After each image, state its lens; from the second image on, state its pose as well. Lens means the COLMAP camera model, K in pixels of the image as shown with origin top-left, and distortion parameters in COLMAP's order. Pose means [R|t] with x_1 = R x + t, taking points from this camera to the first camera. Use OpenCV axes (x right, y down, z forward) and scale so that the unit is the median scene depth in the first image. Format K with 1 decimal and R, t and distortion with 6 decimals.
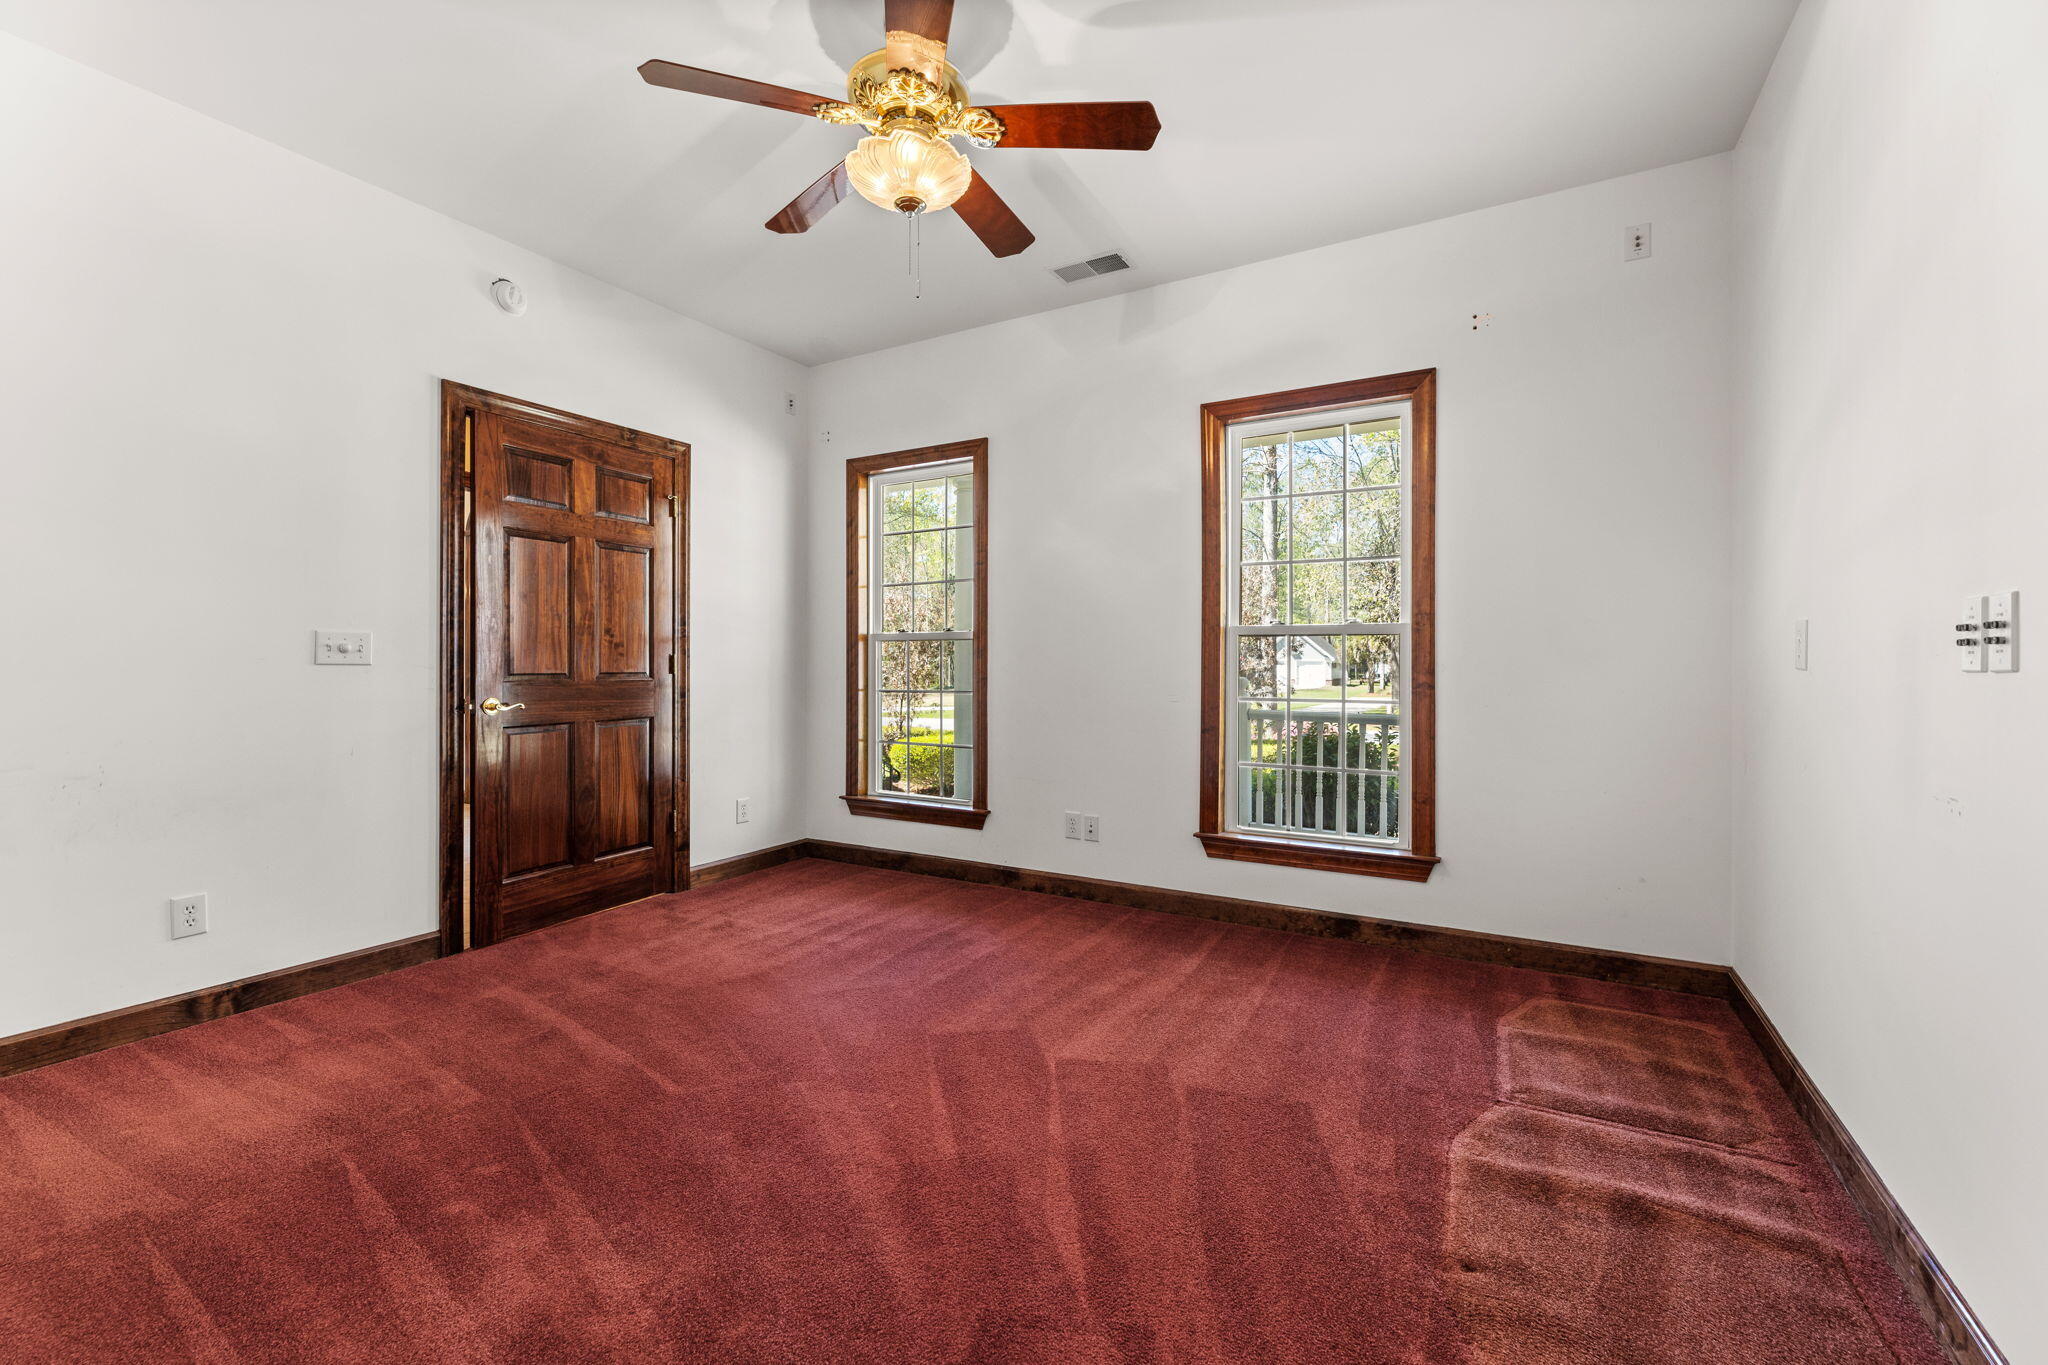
lens RADIAL K [[852.7, 0, 1023.8], [0, 852.7, 667.0], [0, 0, 1]] dist [-0.000519, -0.000008]
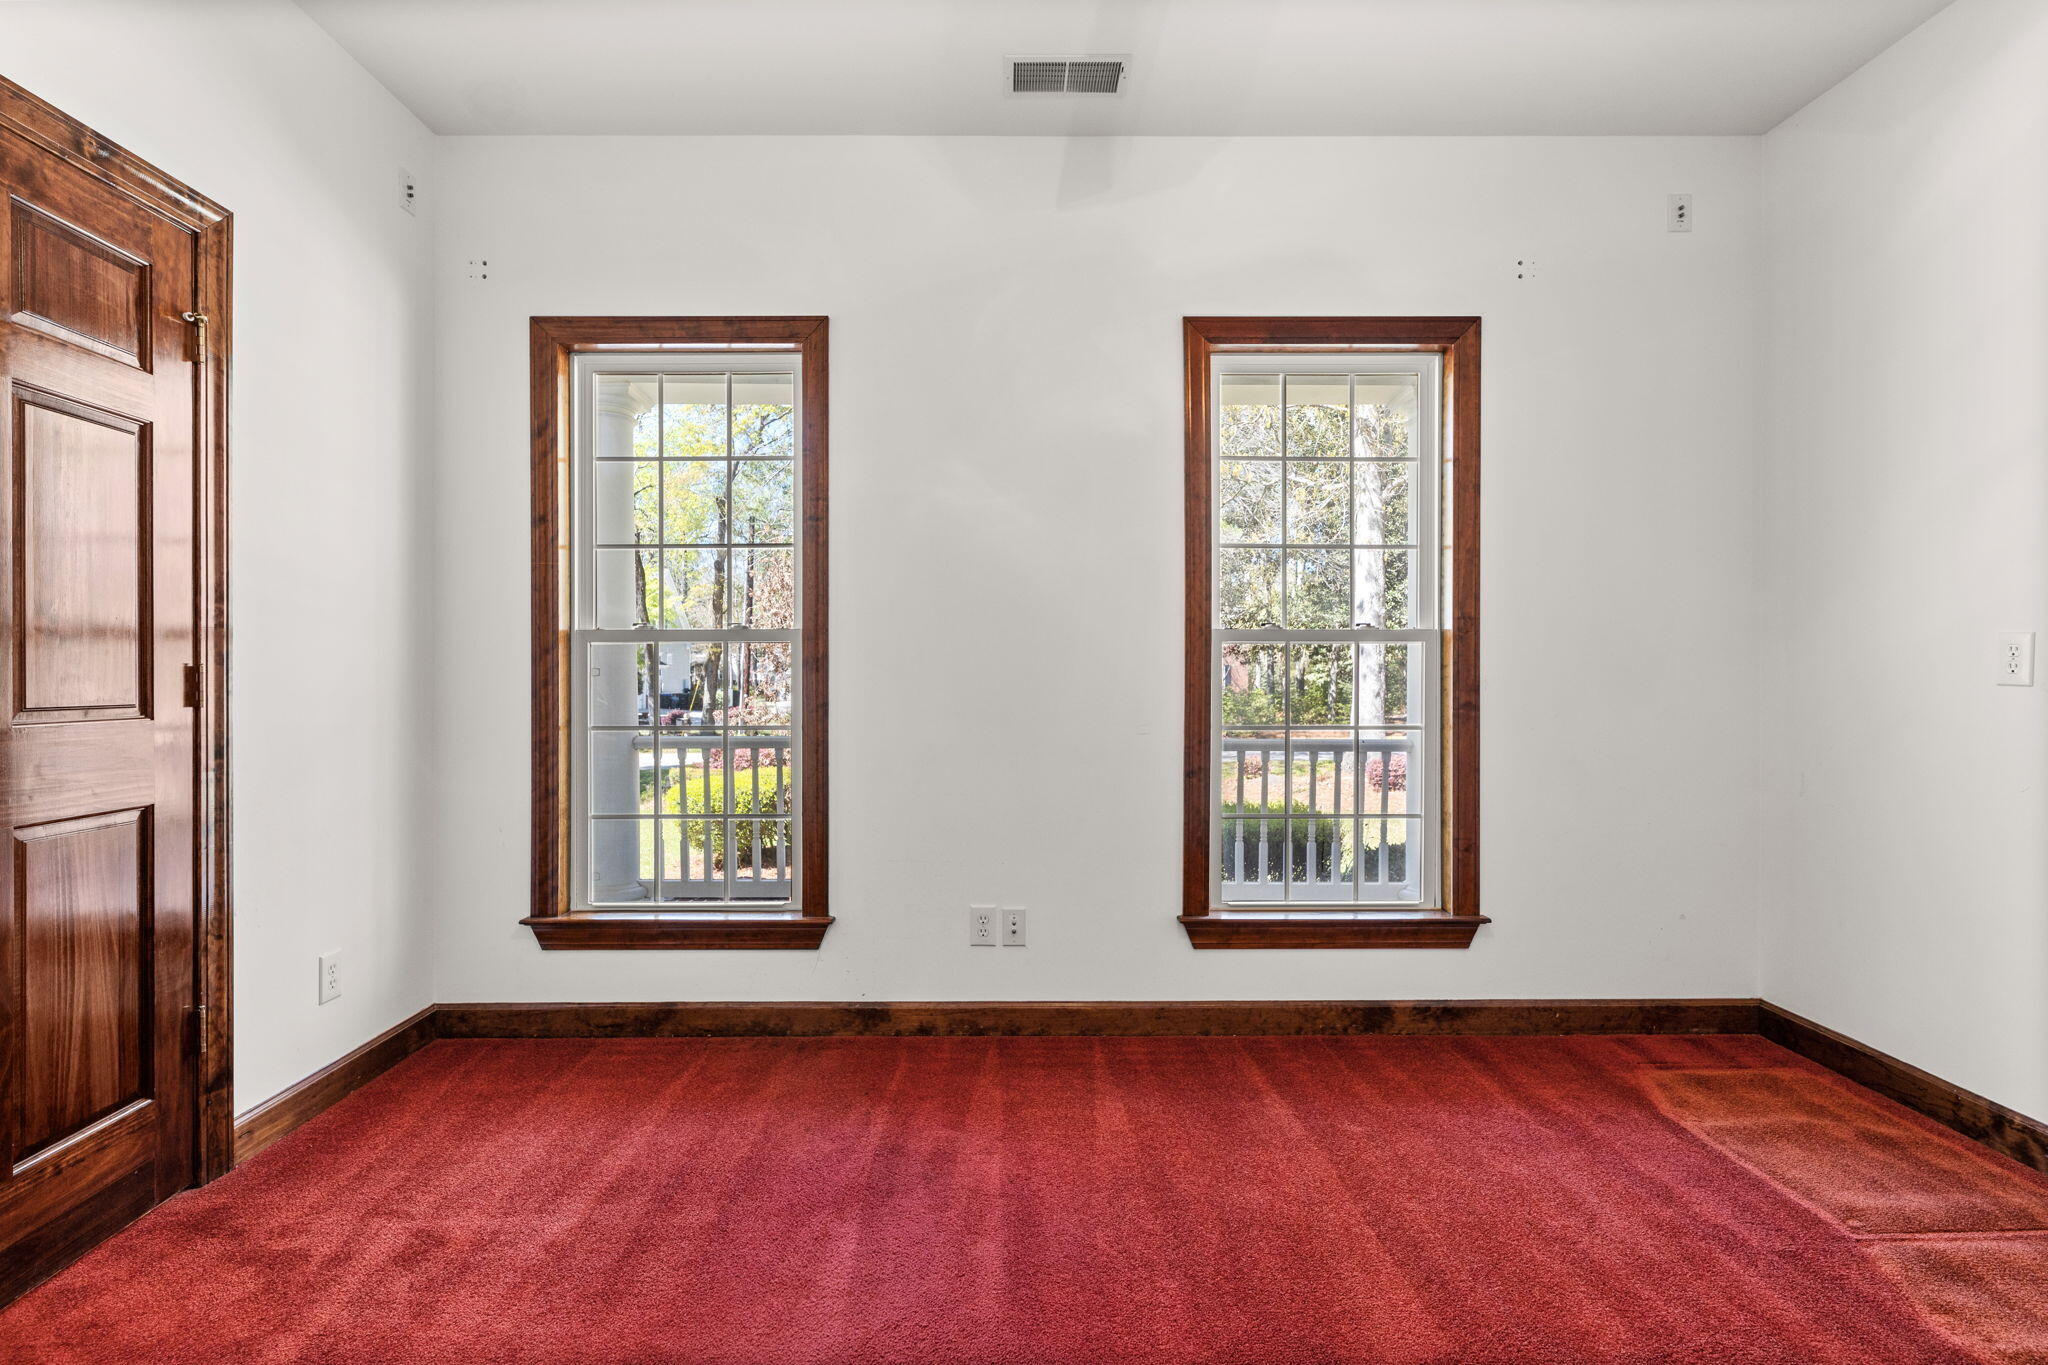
lens RADIAL K [[985.3, 0, 1024.0], [0, 985.3, 682.5], [0, 0, 1]] dist [0.000666, 0.000895]
pose [[0.863357, -0.005320, 0.504566, -0.323296], [0.004998, 0.999986, 0.001992, -0.004233], [-0.504569, 0.000802, 0.863371, 0.352402]]
